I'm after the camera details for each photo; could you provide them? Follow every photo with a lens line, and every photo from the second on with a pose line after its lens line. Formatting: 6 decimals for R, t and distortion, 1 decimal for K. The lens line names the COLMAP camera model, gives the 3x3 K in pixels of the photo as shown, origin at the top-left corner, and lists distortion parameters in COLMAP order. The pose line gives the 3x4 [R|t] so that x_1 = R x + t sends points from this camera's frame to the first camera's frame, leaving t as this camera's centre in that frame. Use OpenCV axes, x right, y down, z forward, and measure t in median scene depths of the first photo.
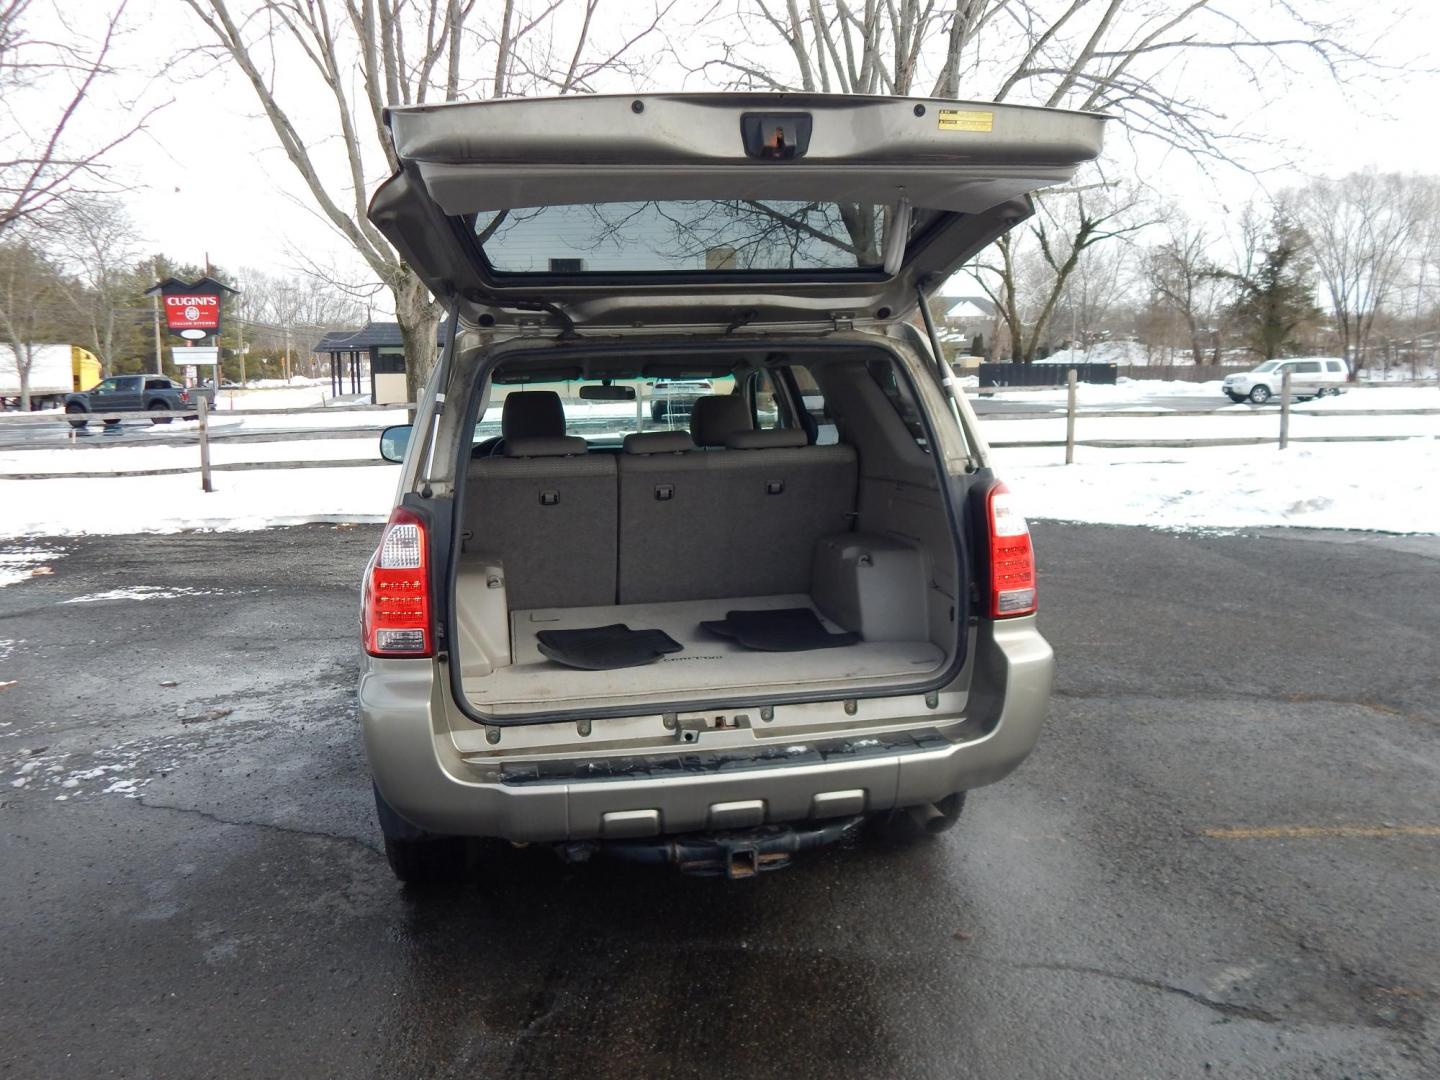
lens RADIAL K [[1169.5, 0, 712.9], [0, 1169.5, 527.8], [0, 0, 1]] dist [-0.023886, -0.005065]
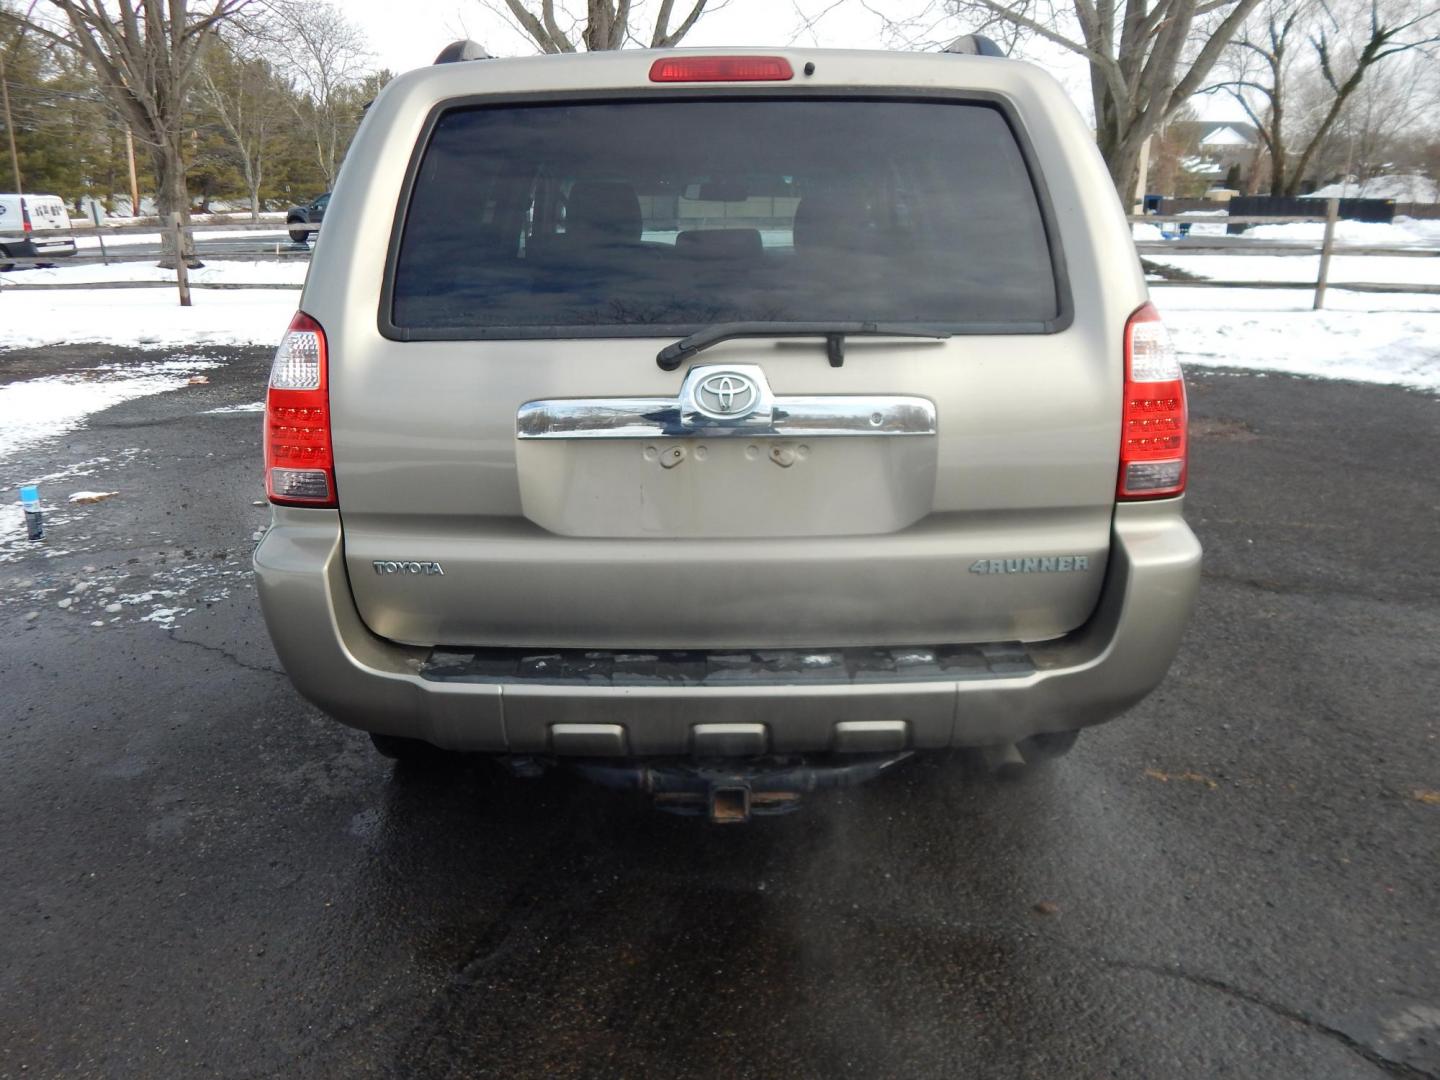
lens RADIAL K [[1188.6, 0, 714.7], [0, 1188.6, 533.0], [0, 0, 1]] dist [-0.005552, -0.004336]
pose [[0.984435, 0.065976, -0.162895, 0.104594], [-0.042344, 0.988598, 0.144503, 0.003670], [0.170571, -0.135356, 0.976004, 0.223070]]
